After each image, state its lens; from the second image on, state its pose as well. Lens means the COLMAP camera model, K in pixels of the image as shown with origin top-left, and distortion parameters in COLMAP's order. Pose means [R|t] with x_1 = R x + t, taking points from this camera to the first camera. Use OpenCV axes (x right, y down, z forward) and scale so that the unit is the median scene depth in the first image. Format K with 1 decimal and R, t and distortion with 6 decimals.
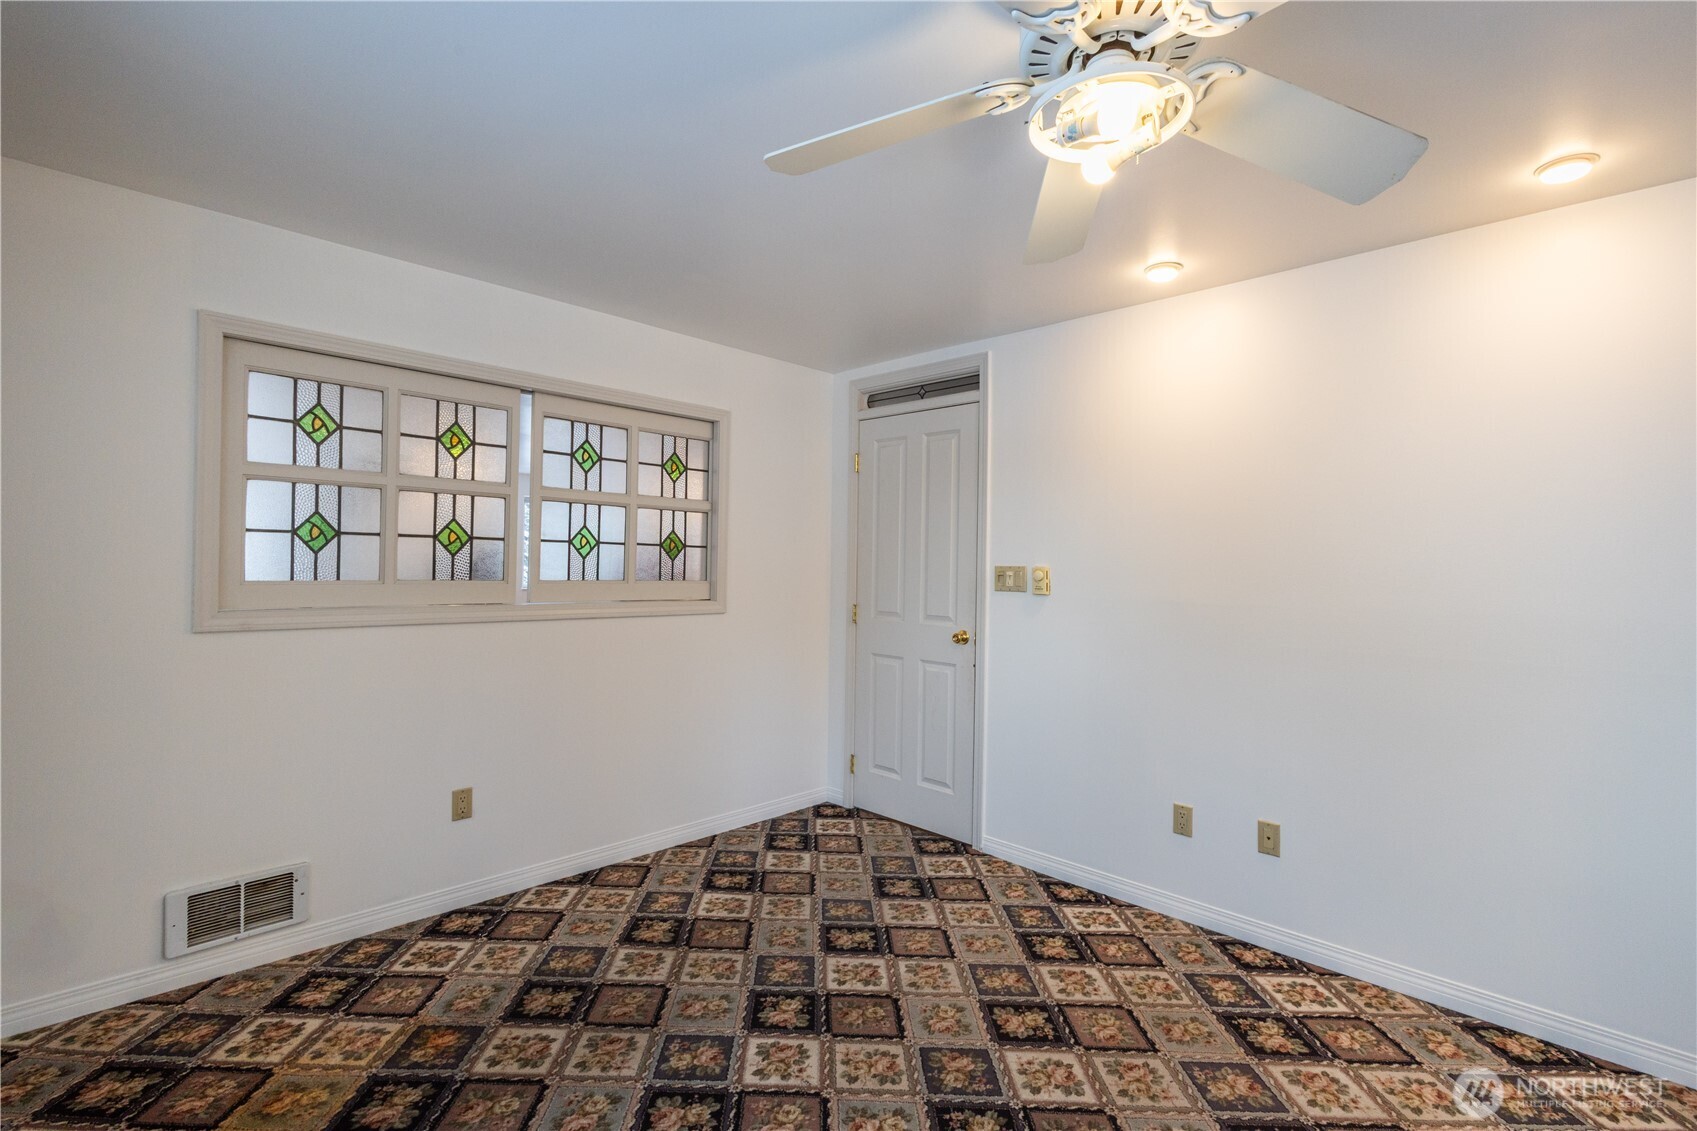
lens RADIAL K [[780.8, 0, 848.5], [0, 780.8, 565.5], [0, 0, 1]] dist [0.010590, -0.000773]
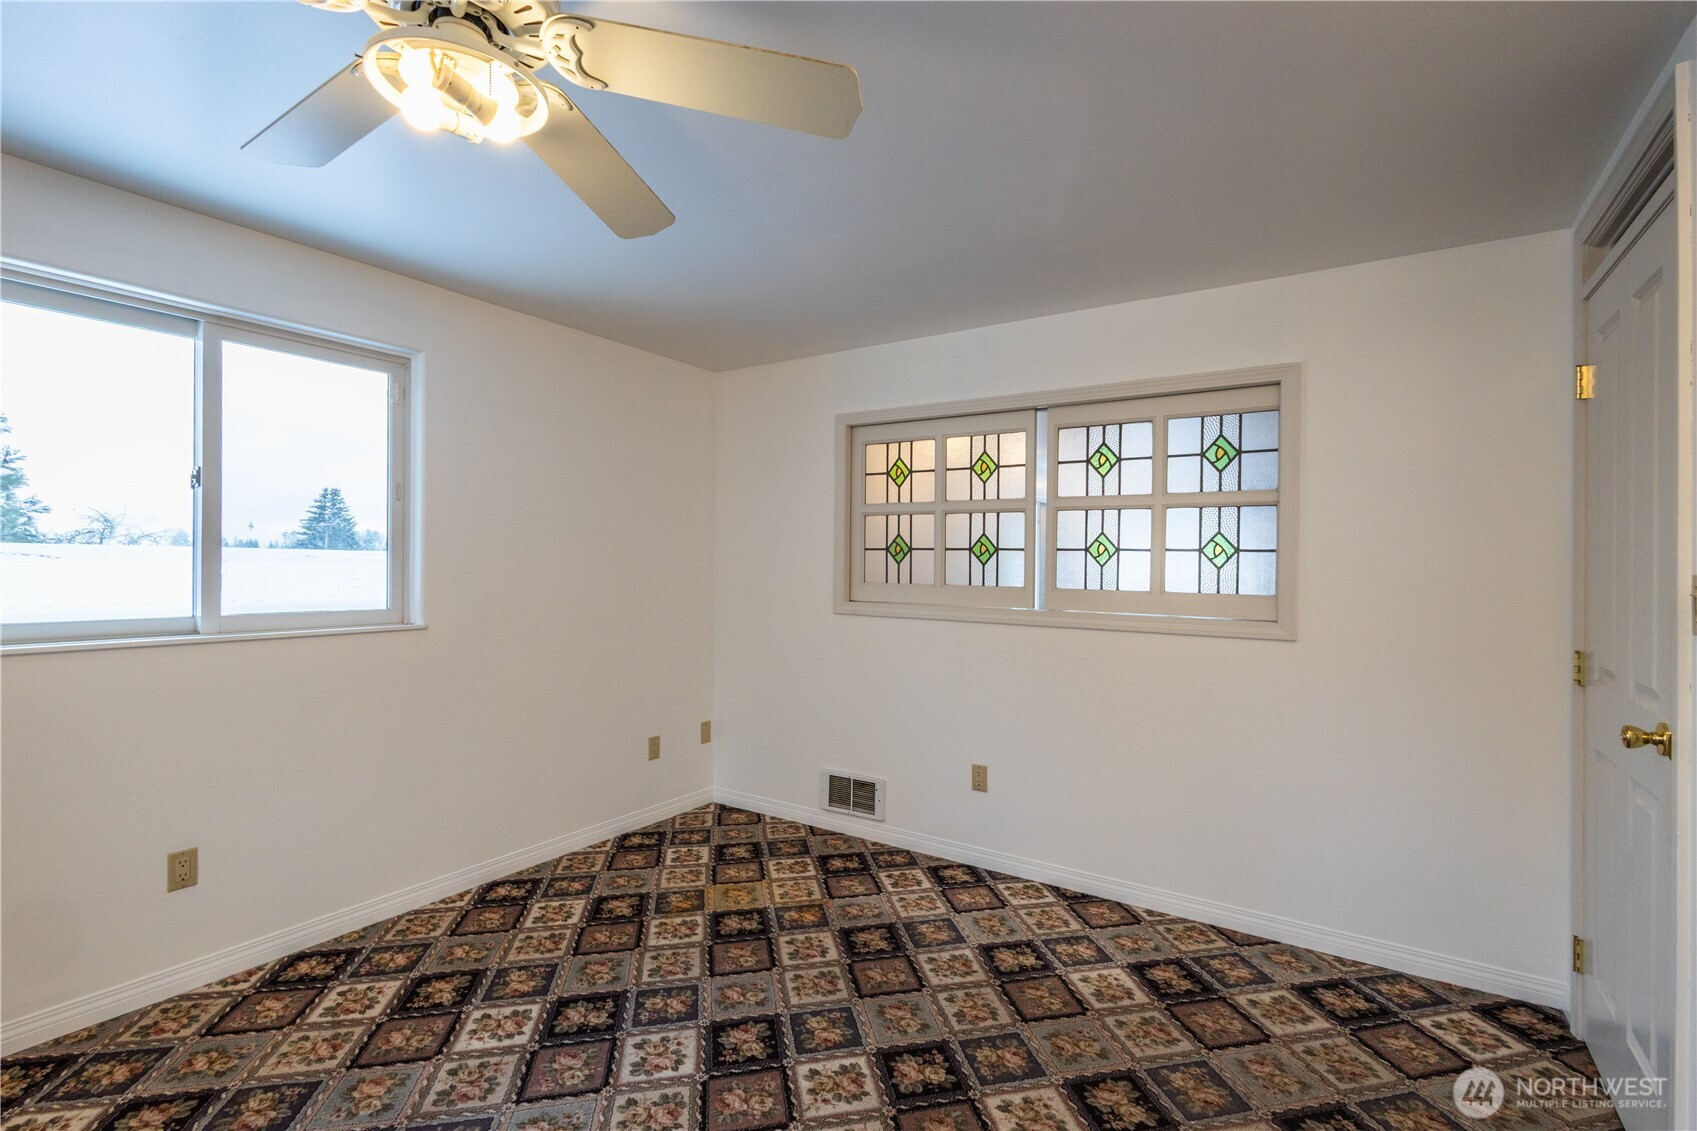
lens RADIAL K [[769.0, 0, 848.5], [0, 769.0, 565.5], [0, 0, 1]] dist [-0.026731, 0.000628]
pose [[0.180951, -0.014920, -0.983379, 0.522807], [-0.013586, 0.999752, -0.017668, 0.009958], [0.983398, 0.016557, 0.180703, 0.524918]]
